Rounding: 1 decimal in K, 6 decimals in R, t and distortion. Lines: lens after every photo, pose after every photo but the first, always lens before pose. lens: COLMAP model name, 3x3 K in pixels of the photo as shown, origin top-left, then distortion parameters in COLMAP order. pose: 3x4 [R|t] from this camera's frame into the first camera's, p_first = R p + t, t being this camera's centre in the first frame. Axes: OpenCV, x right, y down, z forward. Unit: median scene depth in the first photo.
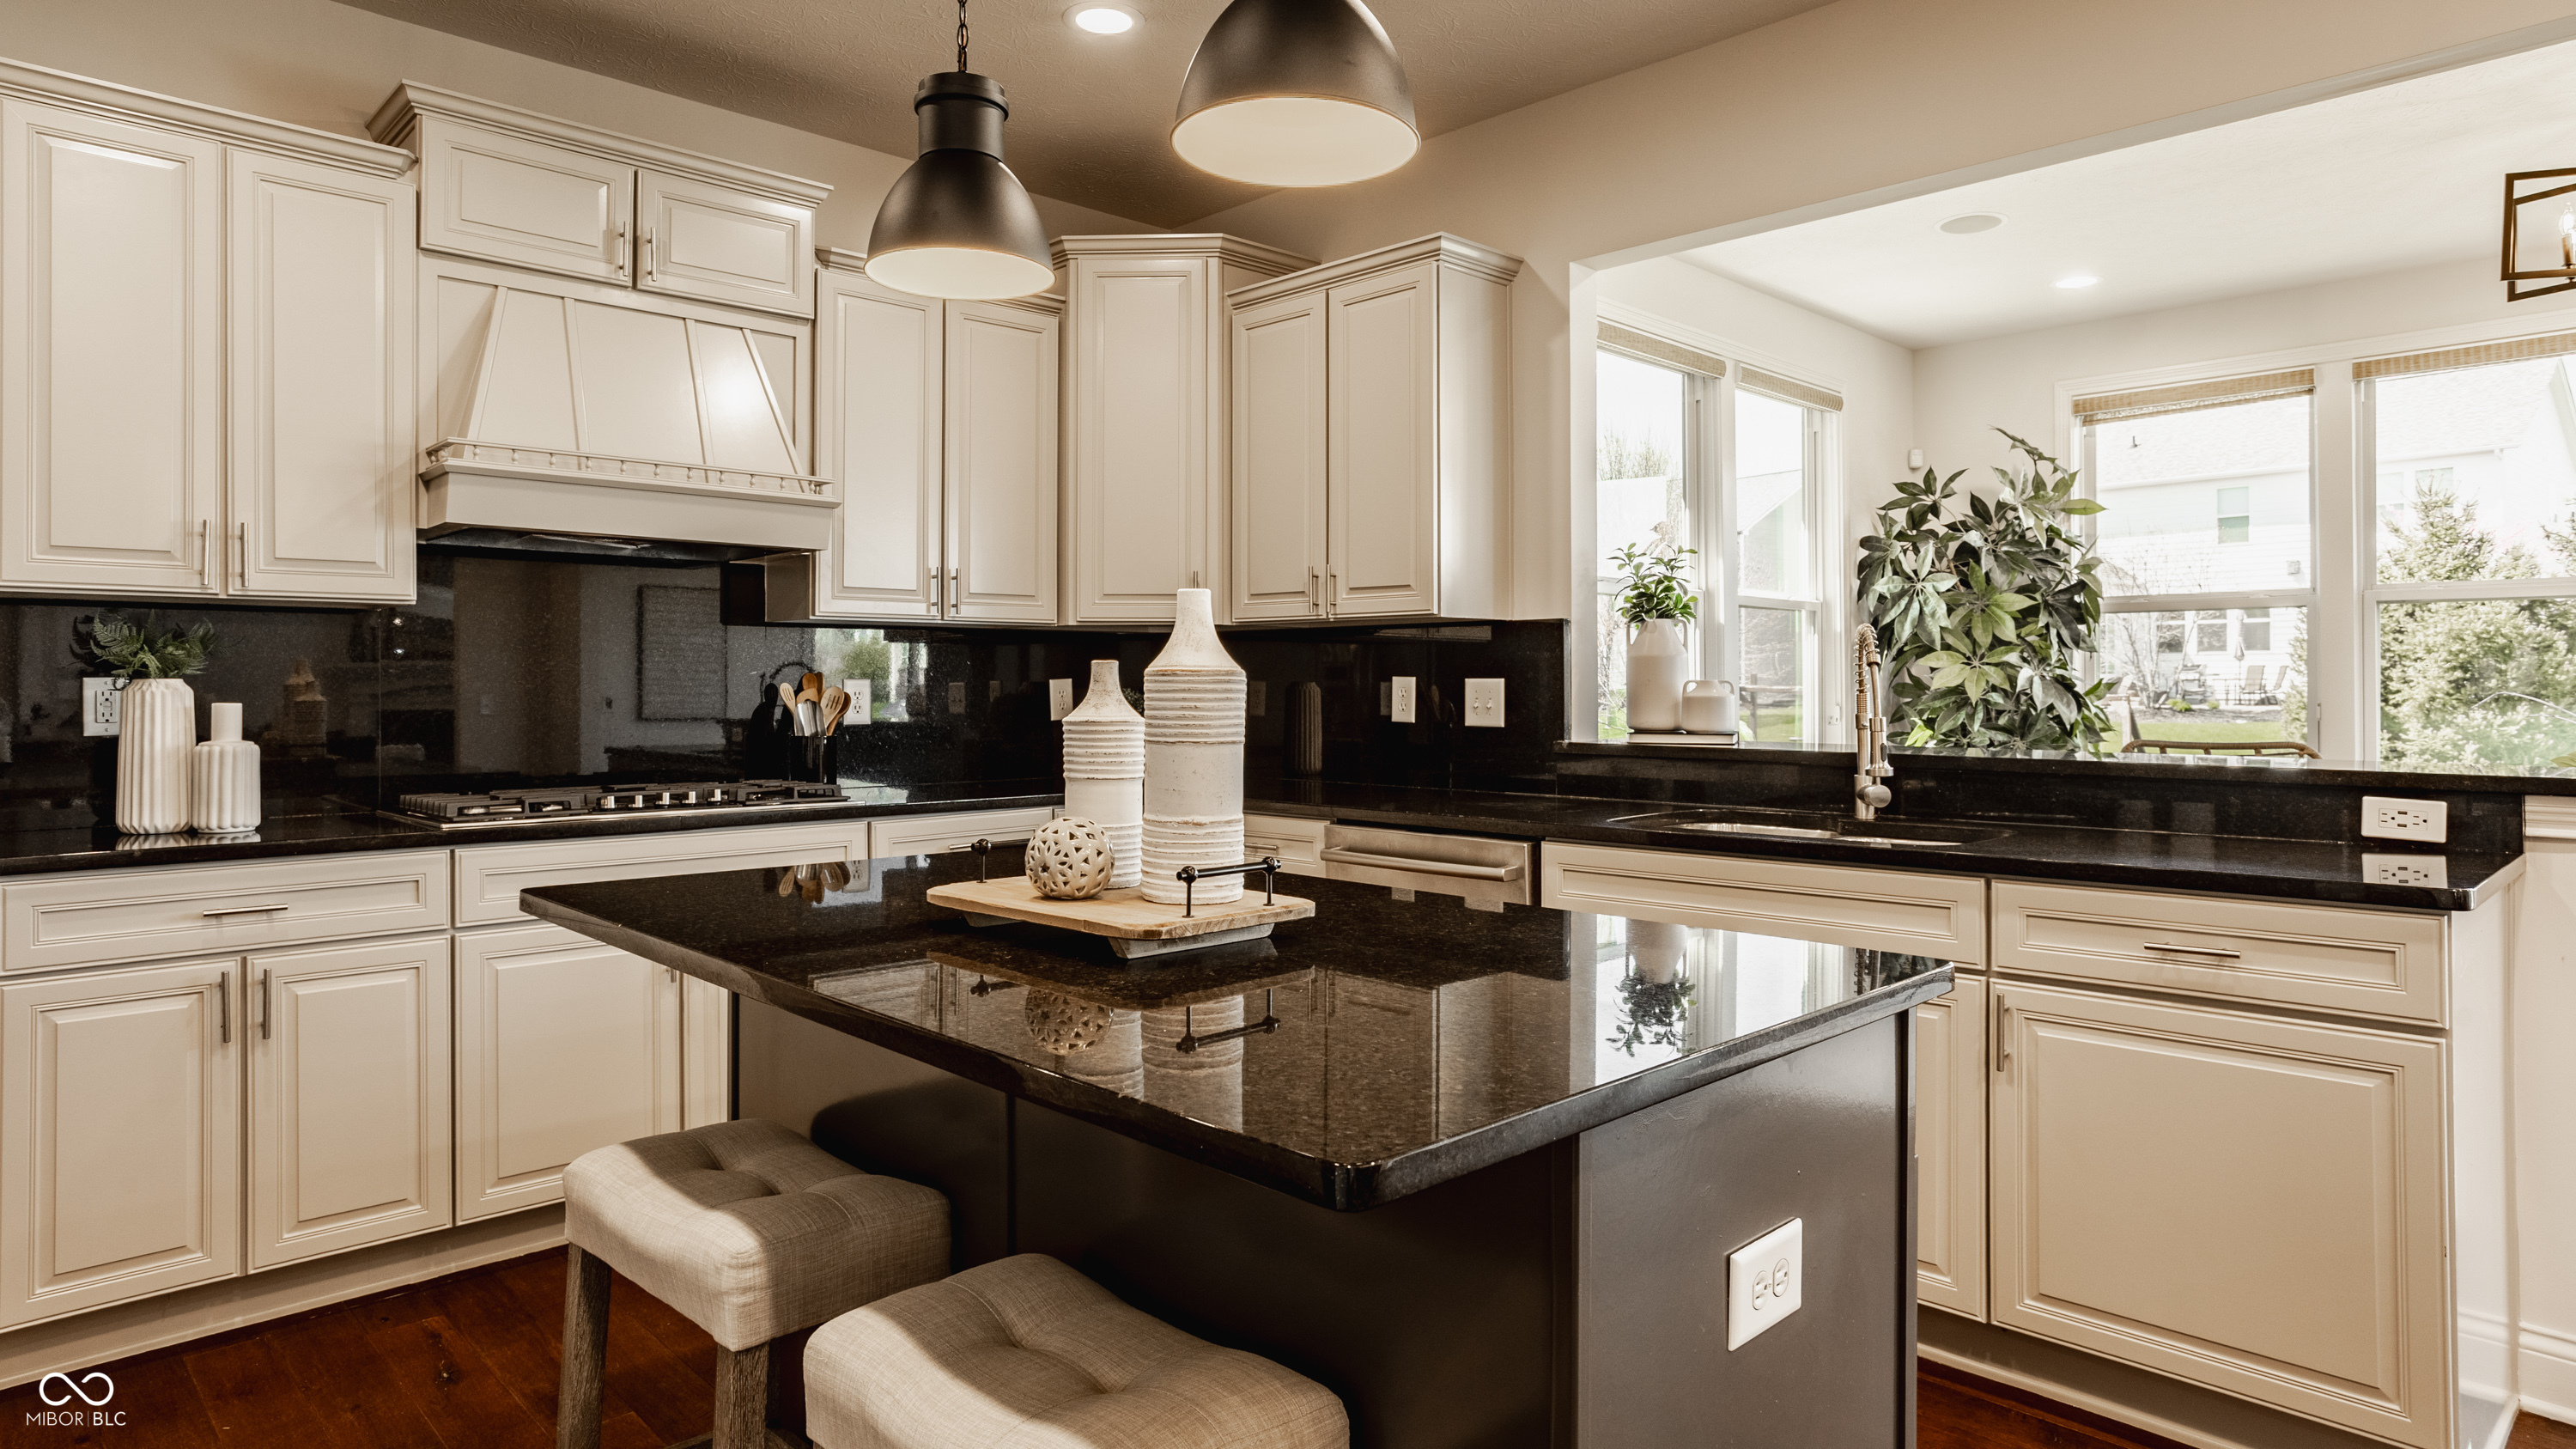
lens RADIAL K [[1487.6, 0, 1296.4], [0, 1487.6, 689.2], [0, 0, 1]] dist [-0.028279, 0.012418]
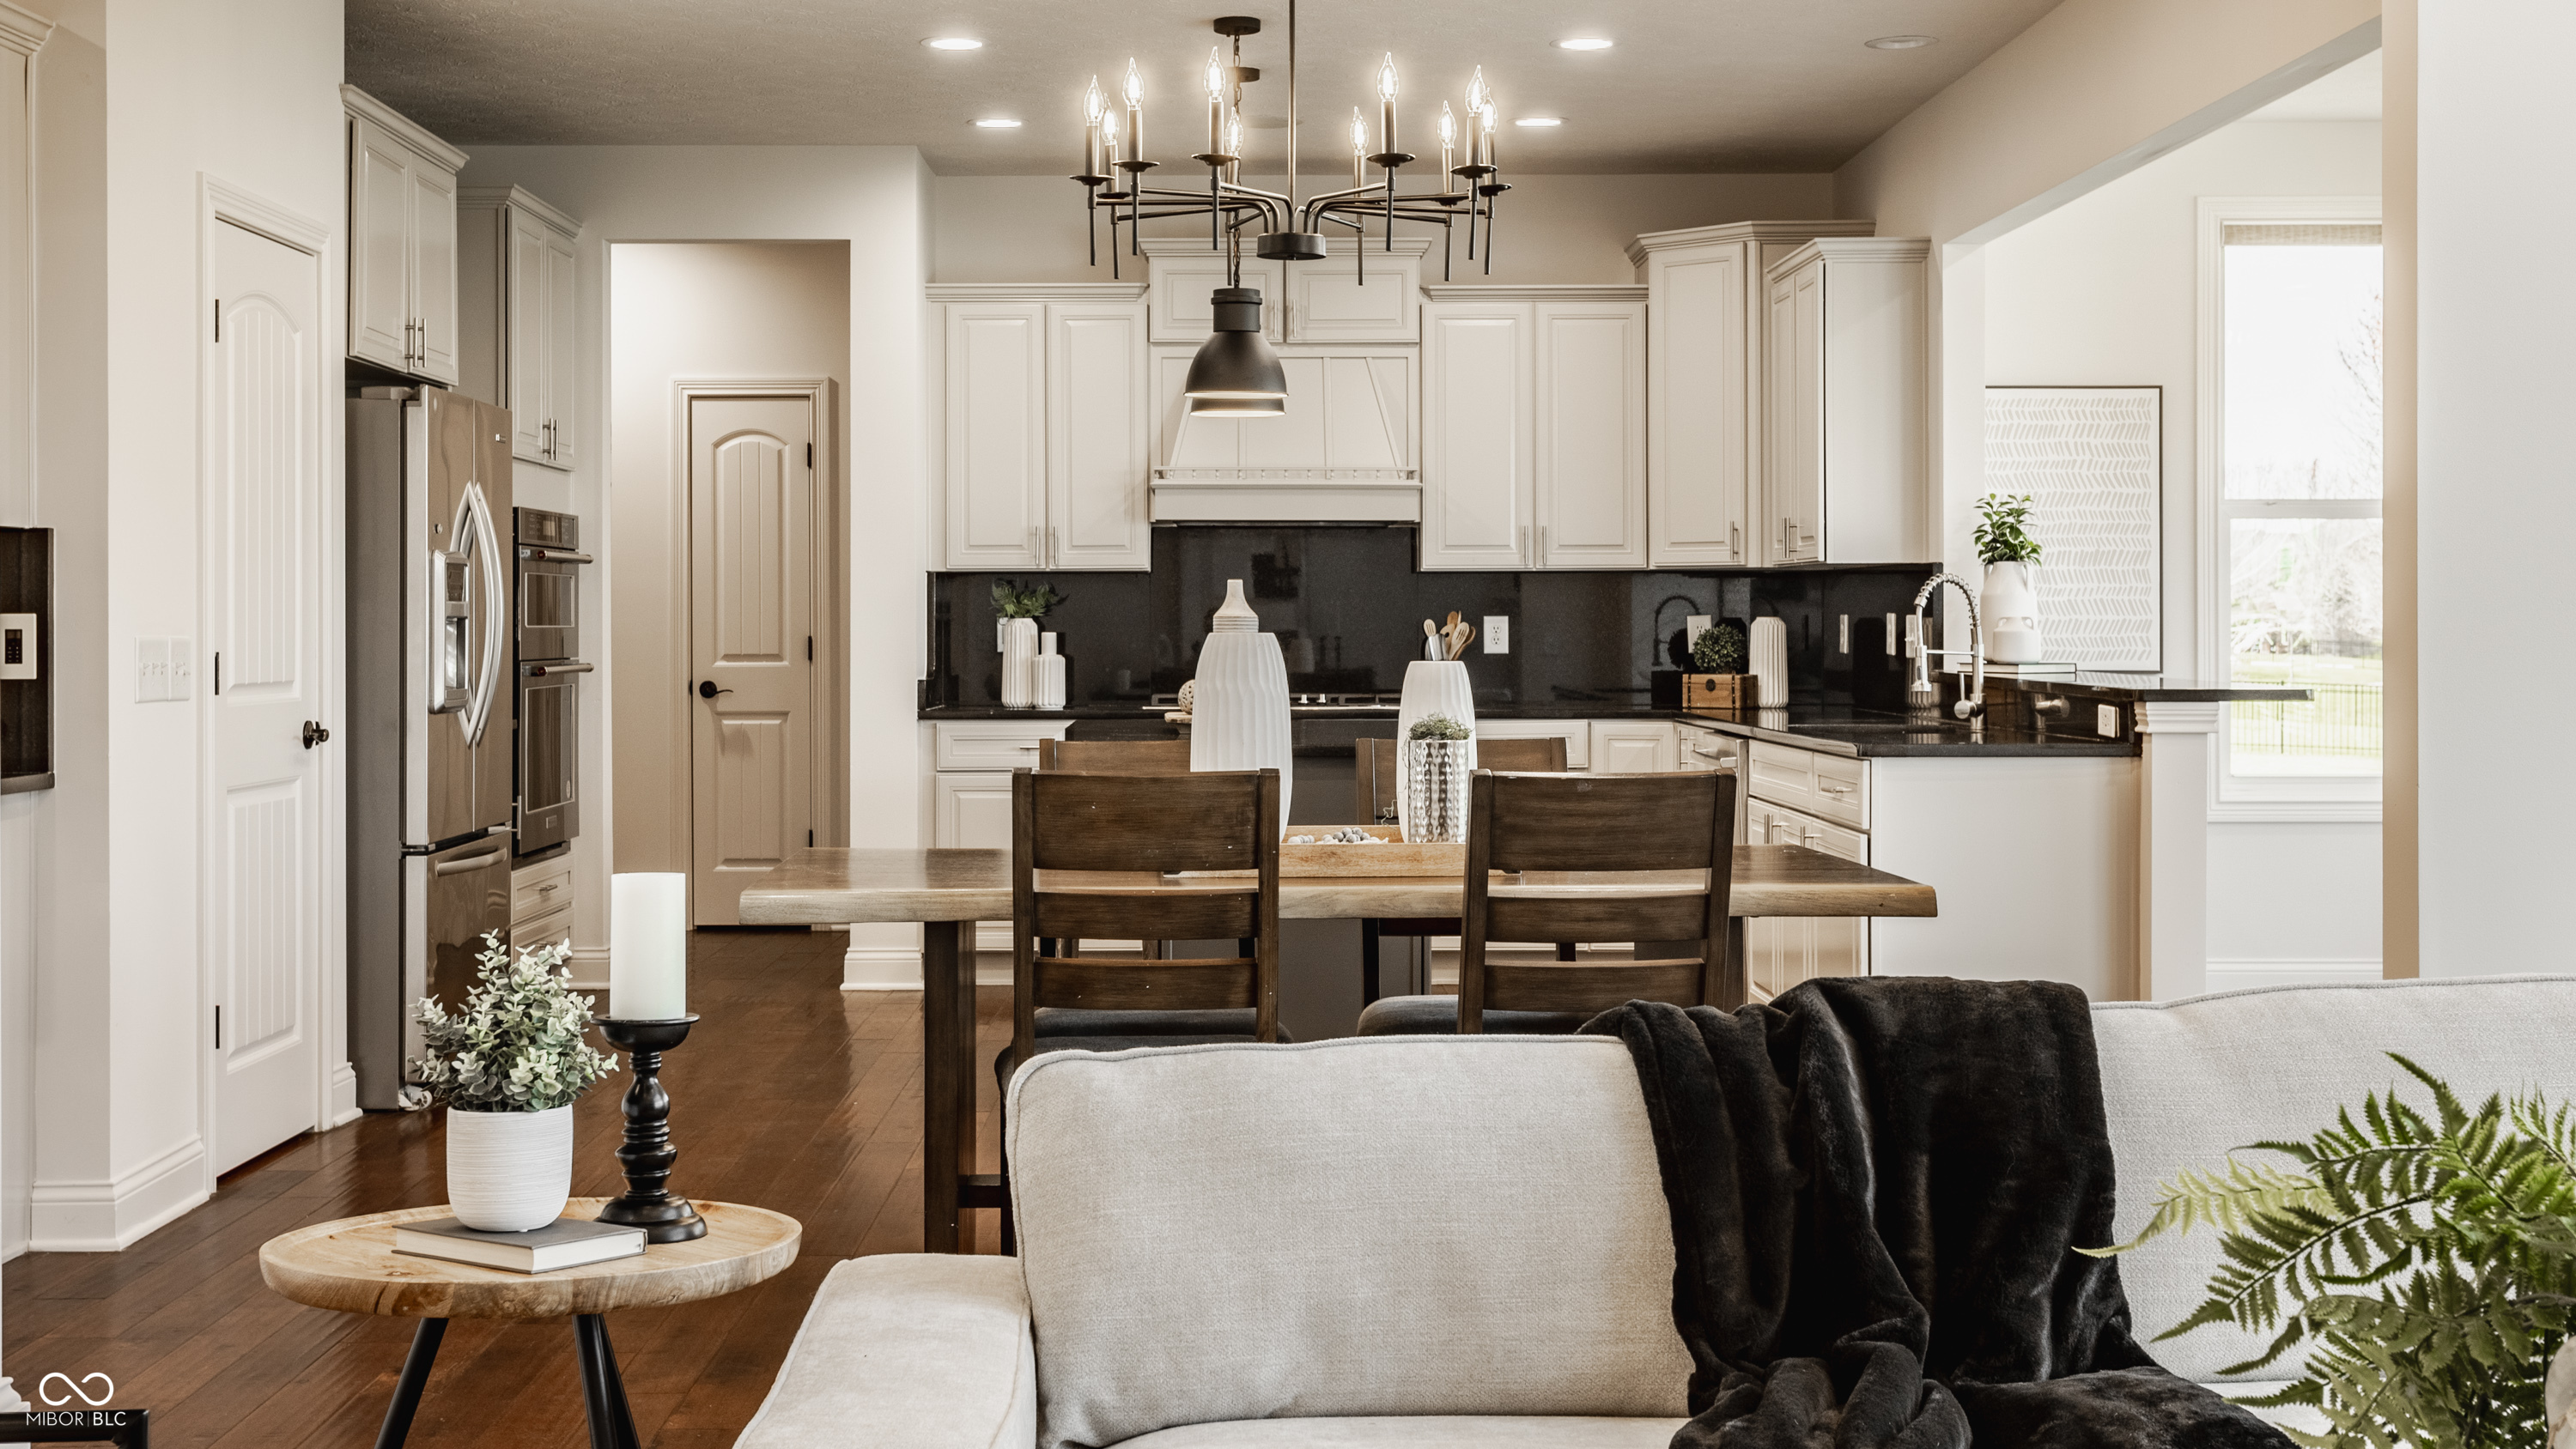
lens RADIAL K [[3222.1, 0, 1284.8], [0, 3222.1, 806.9], [0, 0, 1]] dist [-0.009263, -0.014041]
pose [[0.721458, 0.039441, -0.691334, 1.623447], [-0.000890, 0.998429, 0.056032, 0.001508], [0.692458, -0.039810, 0.720359, -1.189692]]
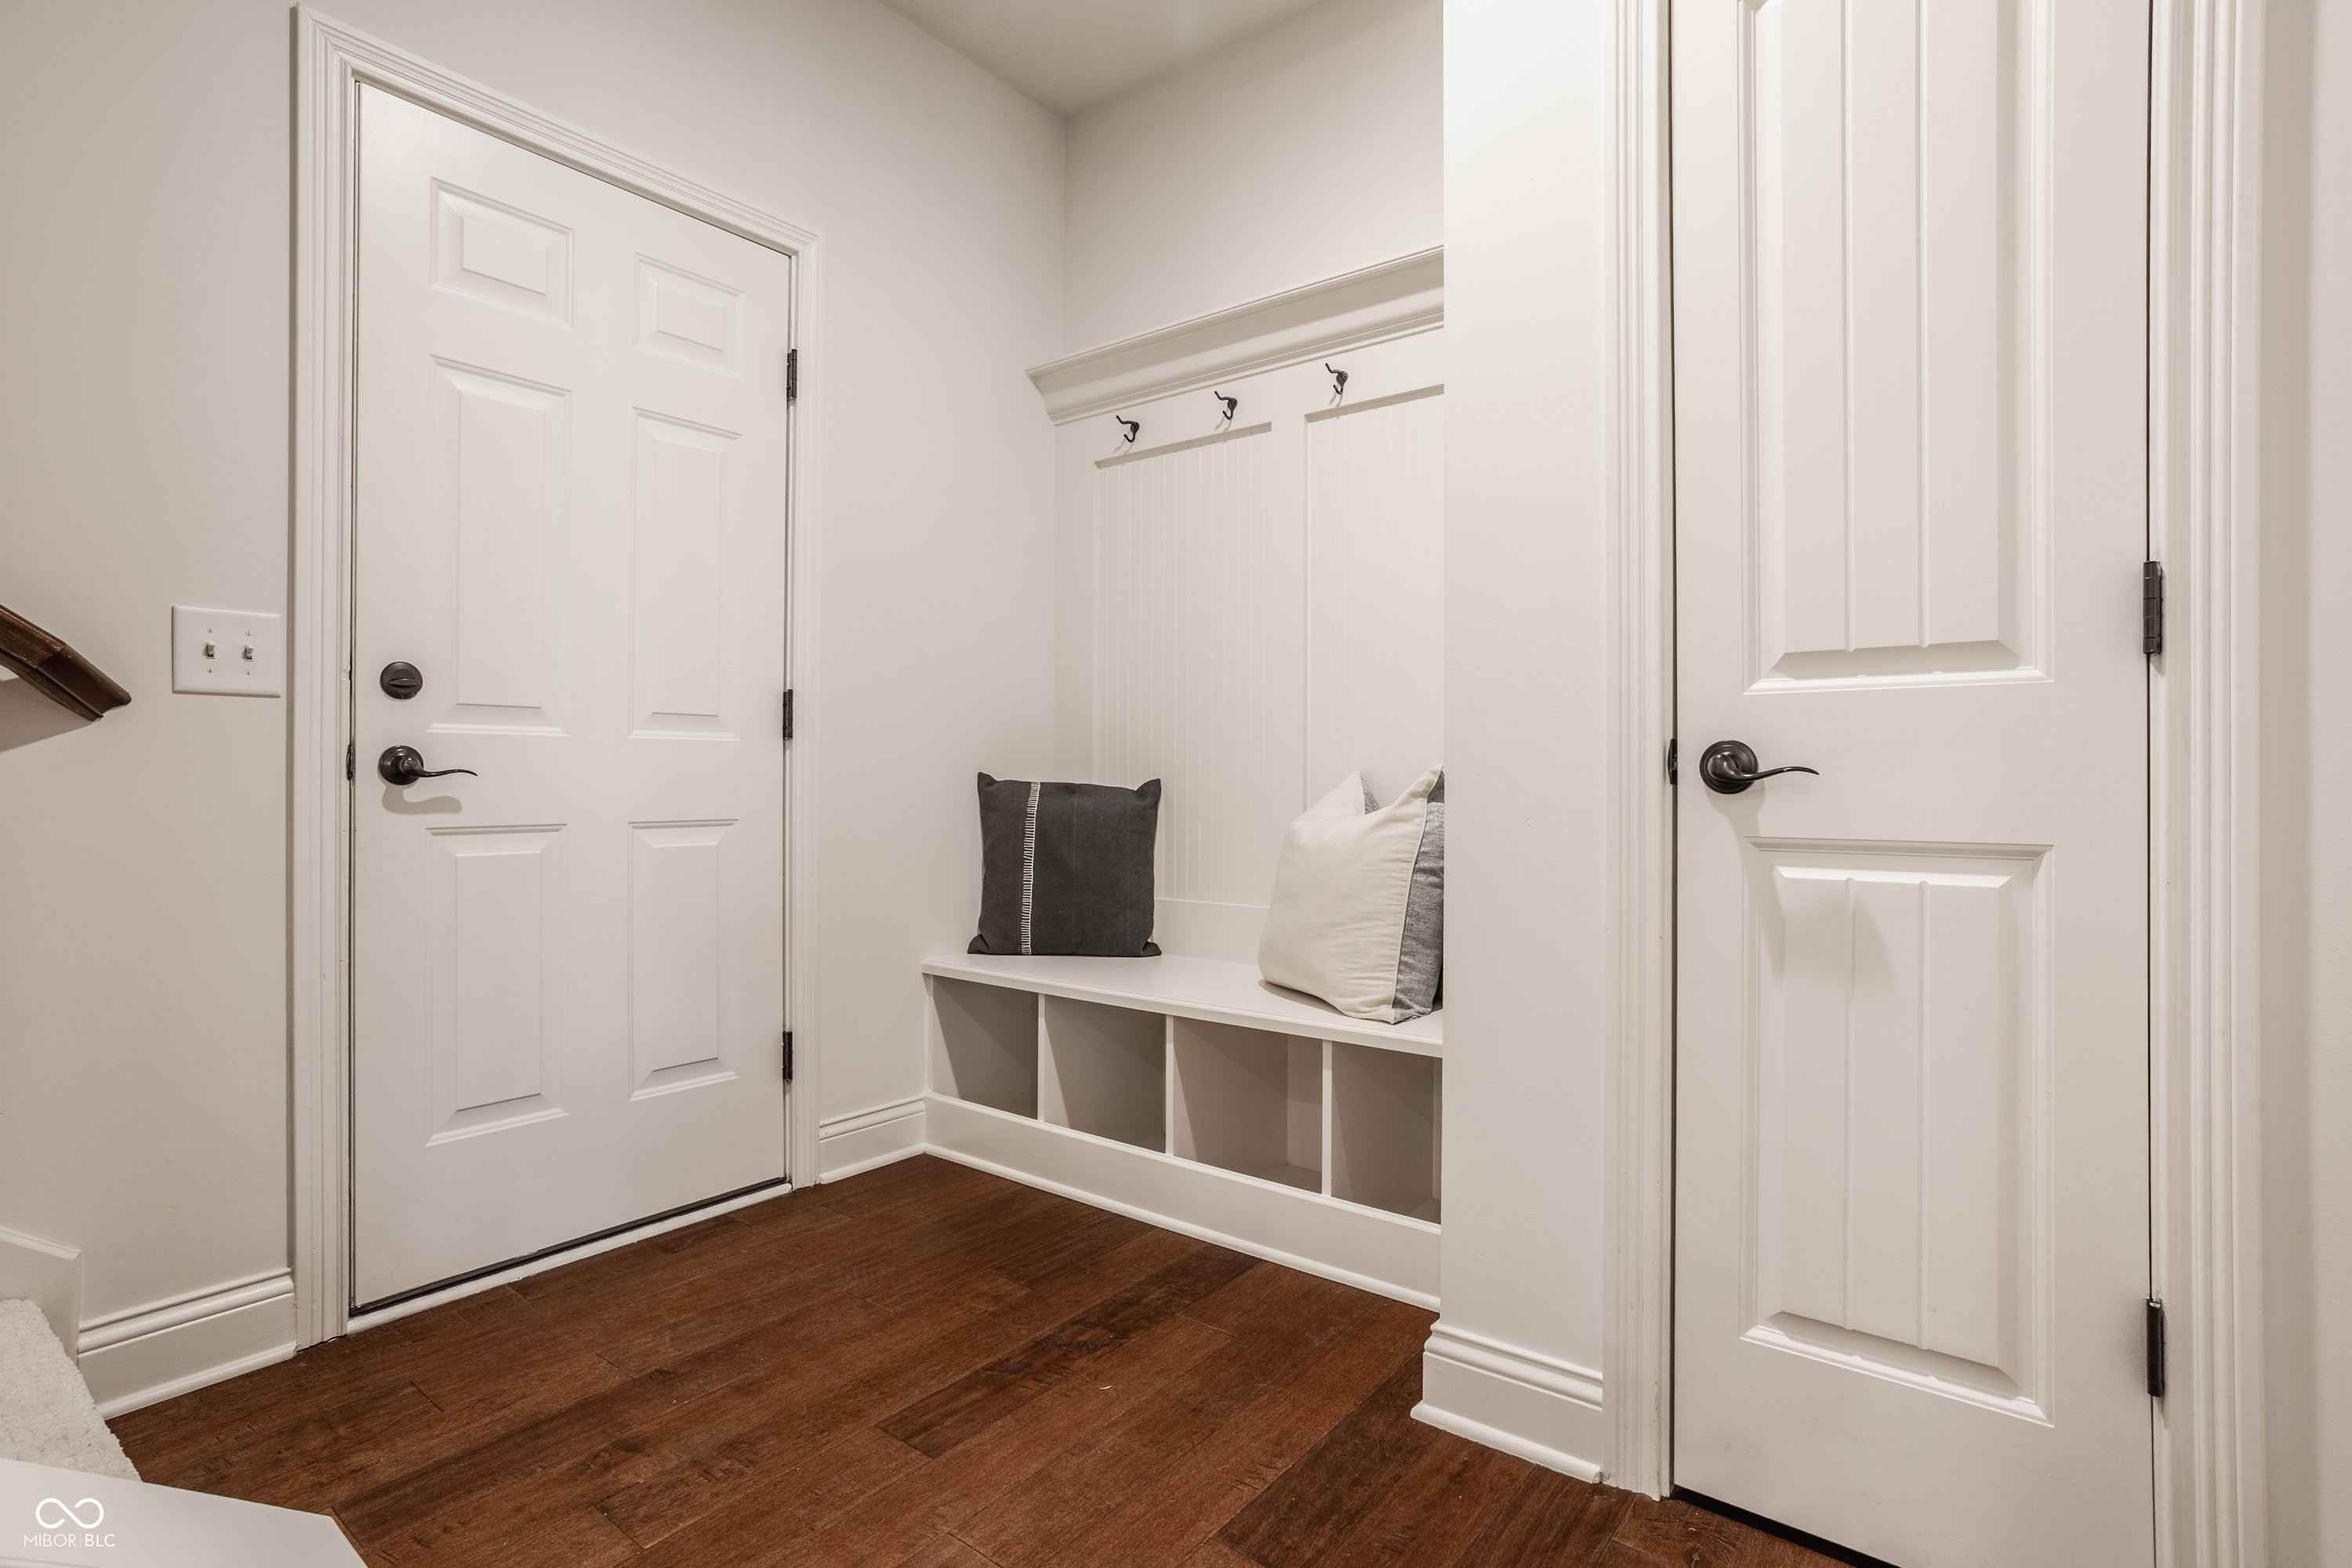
lens RADIAL K [[1134.9, 0, 1176.0], [0, 1134.9, 784.0], [0, 0, 1]] dist [0.000375, 0.000100]
pose [[0.125591, 0.004145, -0.992073, -0.737930], [-0.003255, 0.999988, 0.003766, 0.071109], [0.992077, 0.002756, 0.125603, 0.553592]]
